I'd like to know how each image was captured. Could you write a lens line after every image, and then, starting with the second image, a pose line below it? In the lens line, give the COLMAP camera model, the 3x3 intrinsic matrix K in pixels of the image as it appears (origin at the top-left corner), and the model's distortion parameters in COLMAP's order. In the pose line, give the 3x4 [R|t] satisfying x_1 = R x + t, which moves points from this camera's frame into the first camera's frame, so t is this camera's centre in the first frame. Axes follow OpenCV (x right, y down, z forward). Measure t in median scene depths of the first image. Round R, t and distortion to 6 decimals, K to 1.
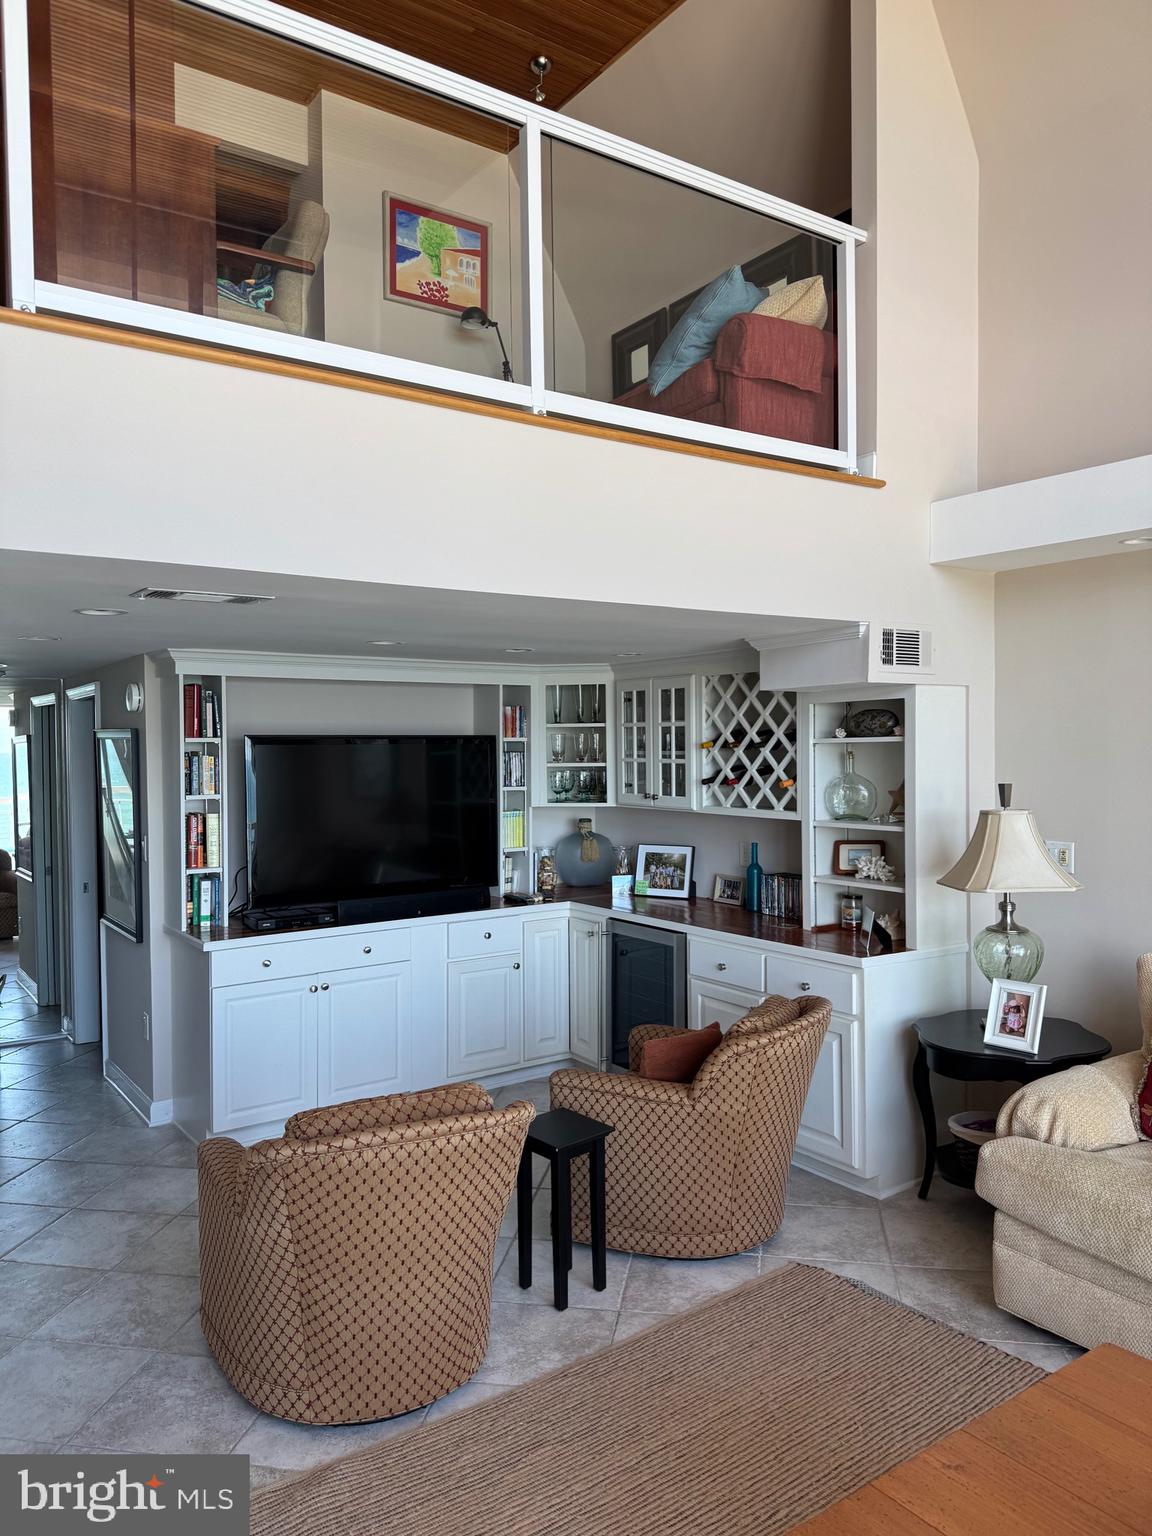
lens RADIAL K [[1087.2, 0, 576.5], [0, 1087.2, 775.5], [0, 0, 1]] dist [0.043941, -0.030416]
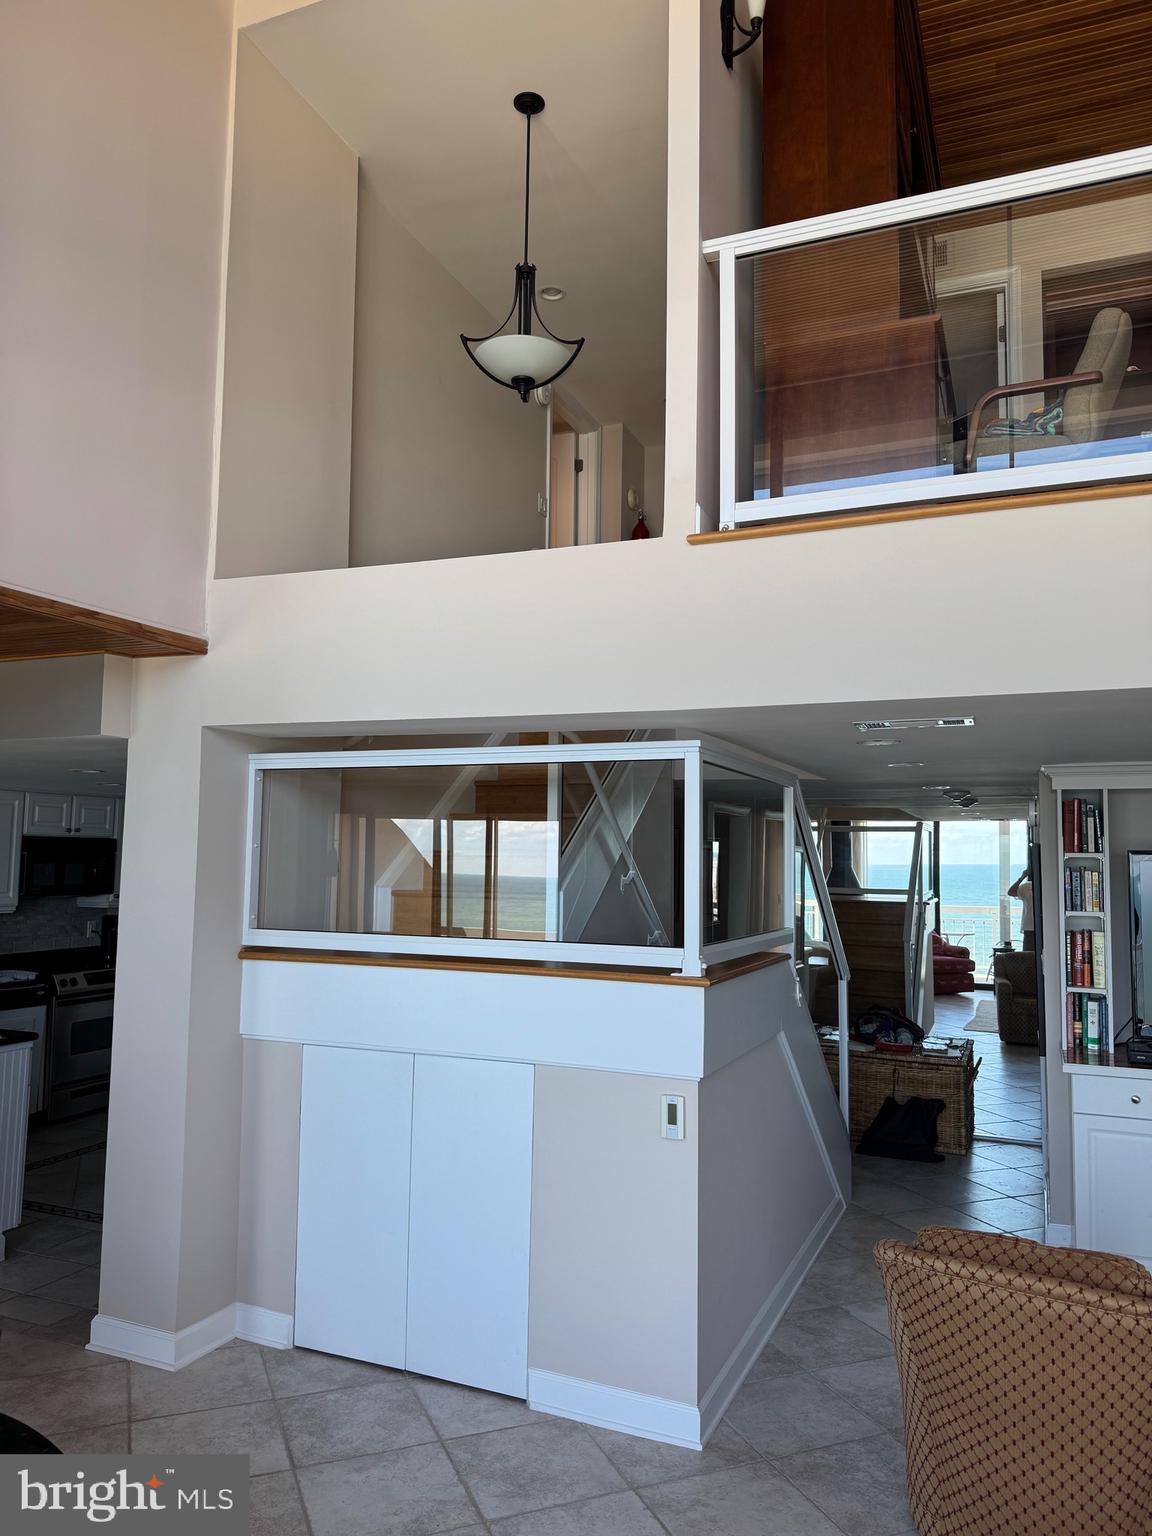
lens RADIAL K [[1087.2, 0, 579.8], [0, 1087.2, 769.4], [0, 0, 1]] dist [0.043941, -0.030416]
pose [[0.537114, -0.058221, -0.841498, 0.282535], [-0.035204, 0.995199, -0.091326, -0.003795], [0.842775, 0.078677, 0.532485, 0.098325]]
